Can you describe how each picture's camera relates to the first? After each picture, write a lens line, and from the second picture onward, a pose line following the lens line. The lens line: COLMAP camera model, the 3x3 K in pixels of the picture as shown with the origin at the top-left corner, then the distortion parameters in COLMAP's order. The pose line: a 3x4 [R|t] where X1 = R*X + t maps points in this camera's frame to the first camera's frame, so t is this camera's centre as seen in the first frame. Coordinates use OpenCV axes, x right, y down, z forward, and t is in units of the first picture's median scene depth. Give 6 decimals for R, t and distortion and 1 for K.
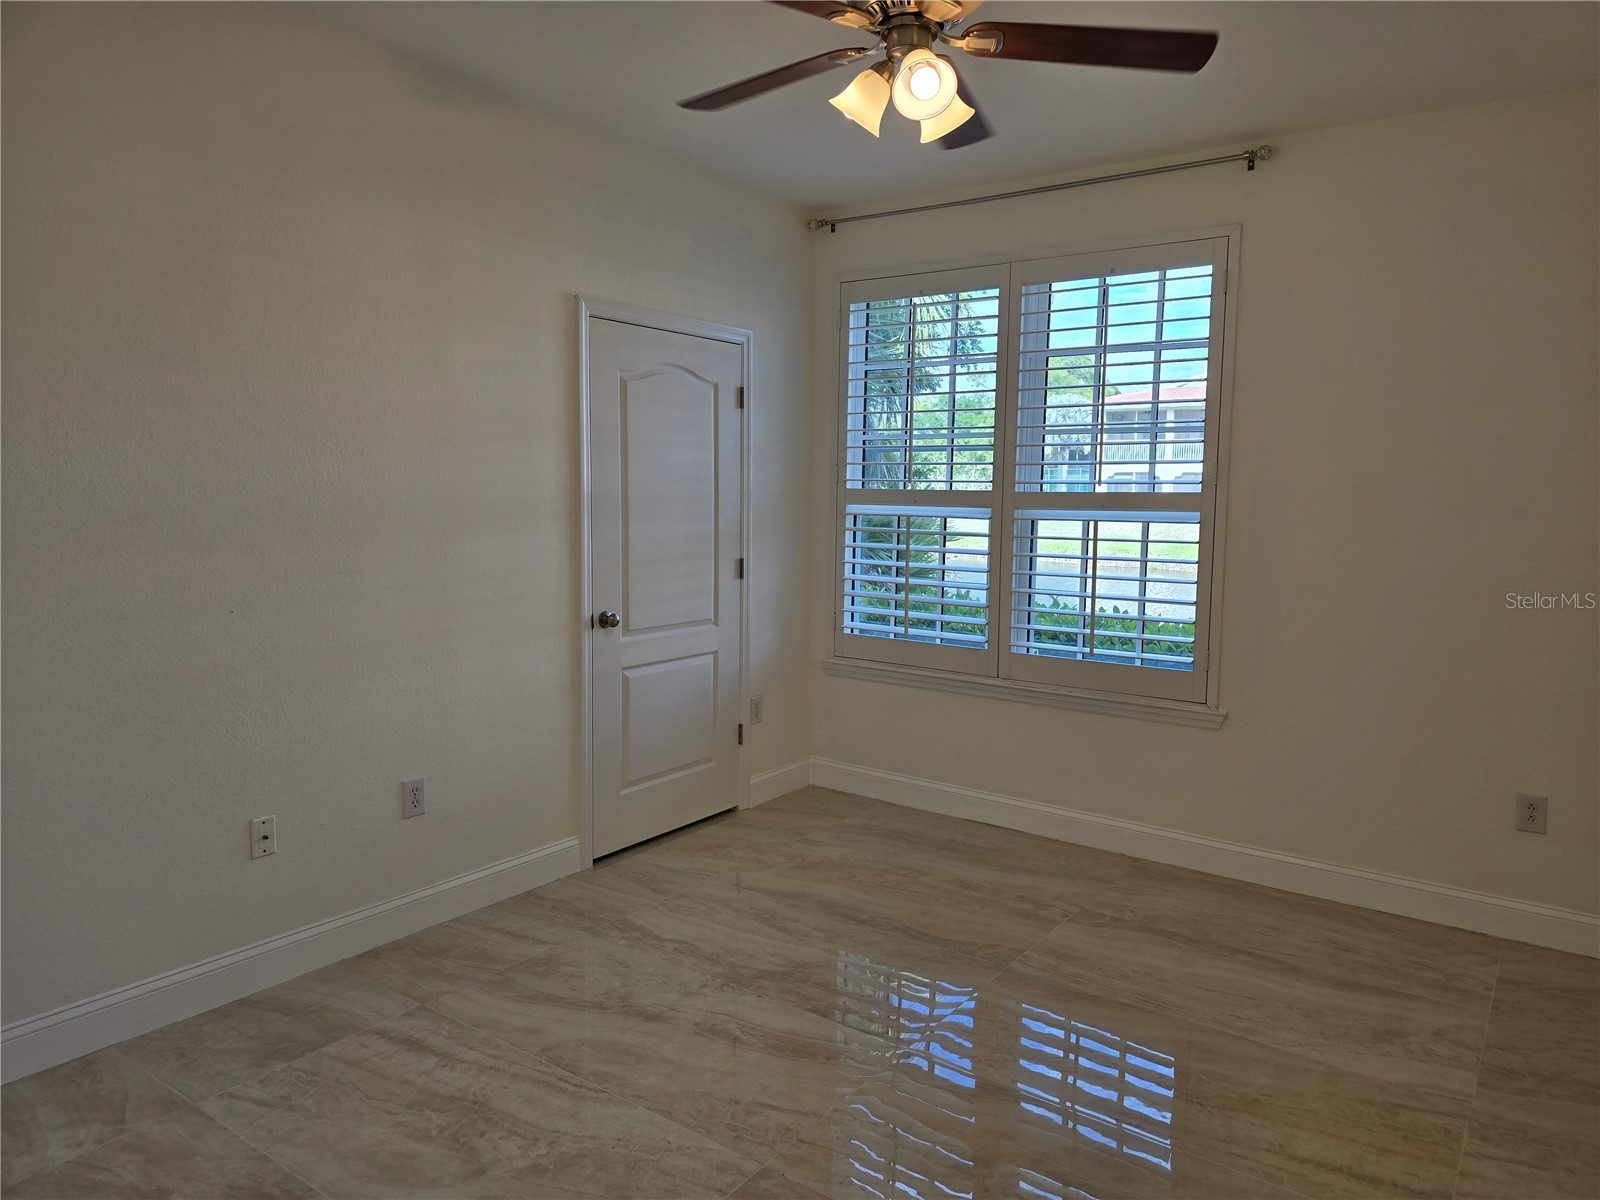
lens RADIAL K [[1078.6, 0, 800.0], [0, 1078.6, 600.0], [0, 0, 1]] dist [0.033946, -0.003787]
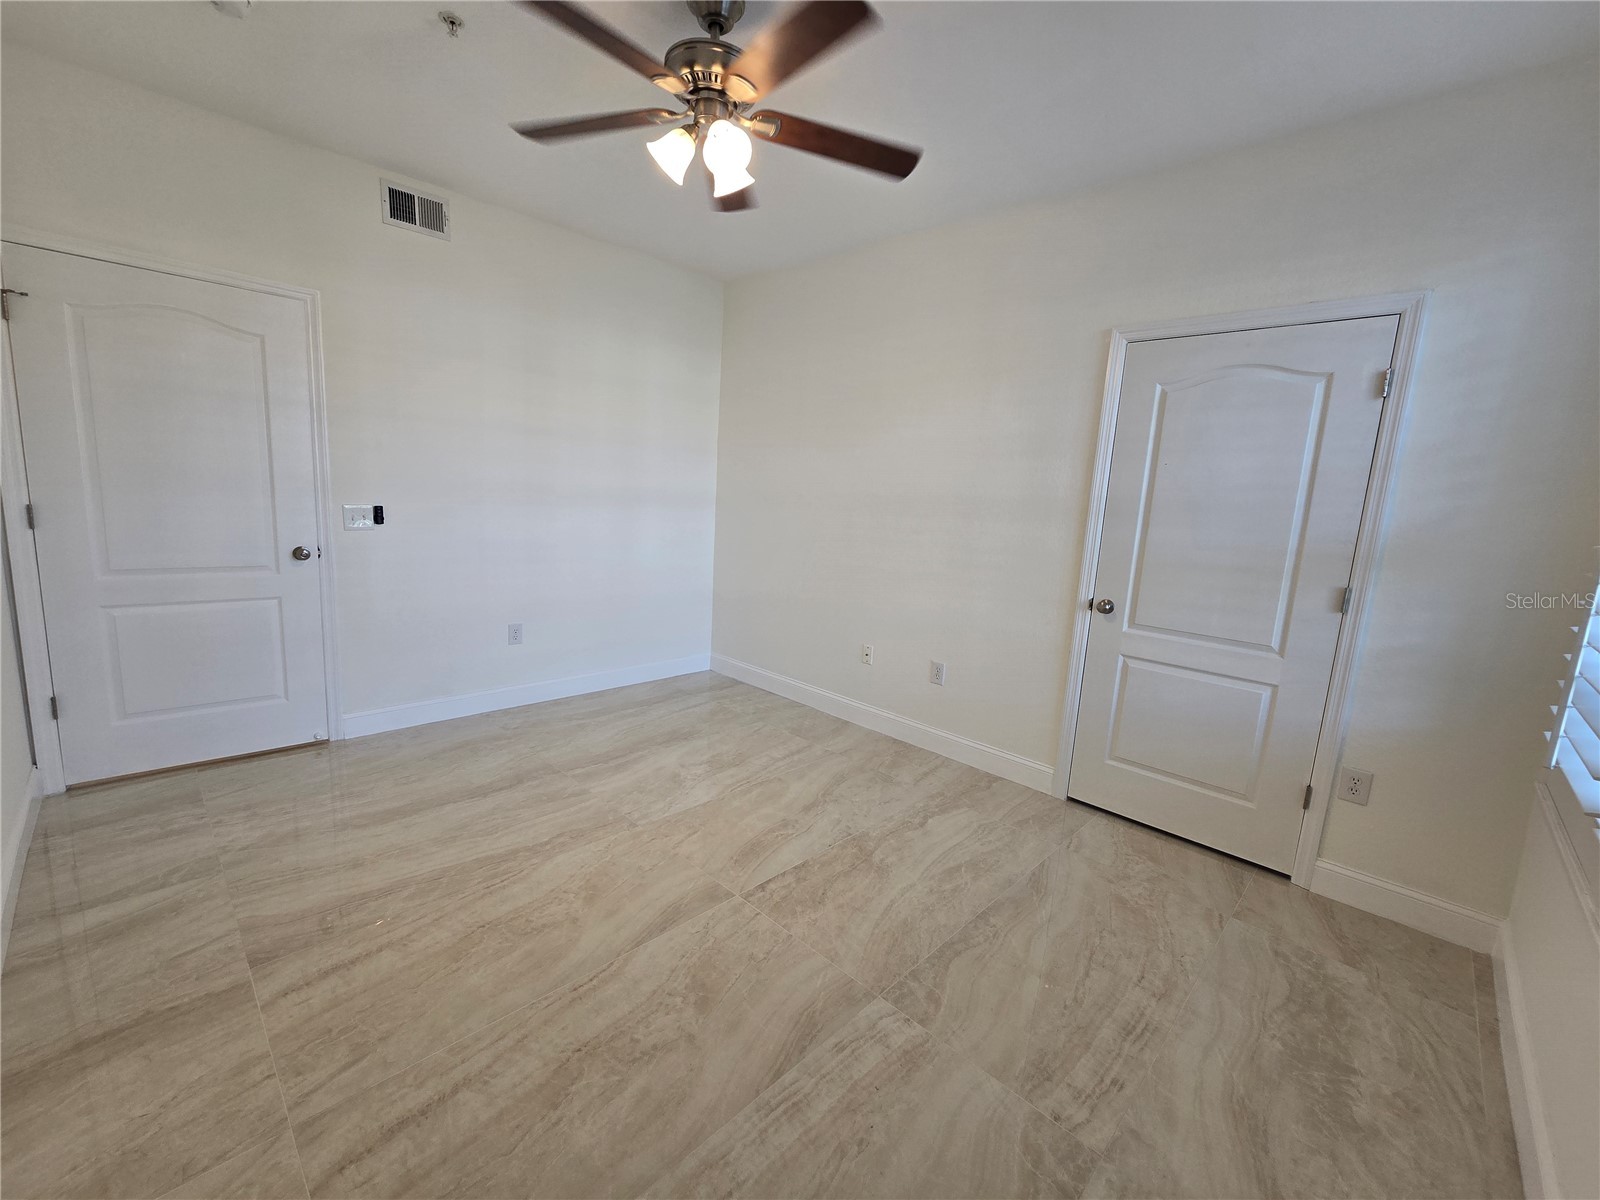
lens RADIAL K [[640.6, 0, 803.8], [0, 640.6, 619.0], [0, 0, 1]] dist [0.001353, 0.000001]
pose [[-0.131914, 0.167431, -0.977019, 0.625184], [-0.166582, 0.967870, 0.188355, -0.052260], [0.977164, 0.187600, -0.099785, 0.872028]]
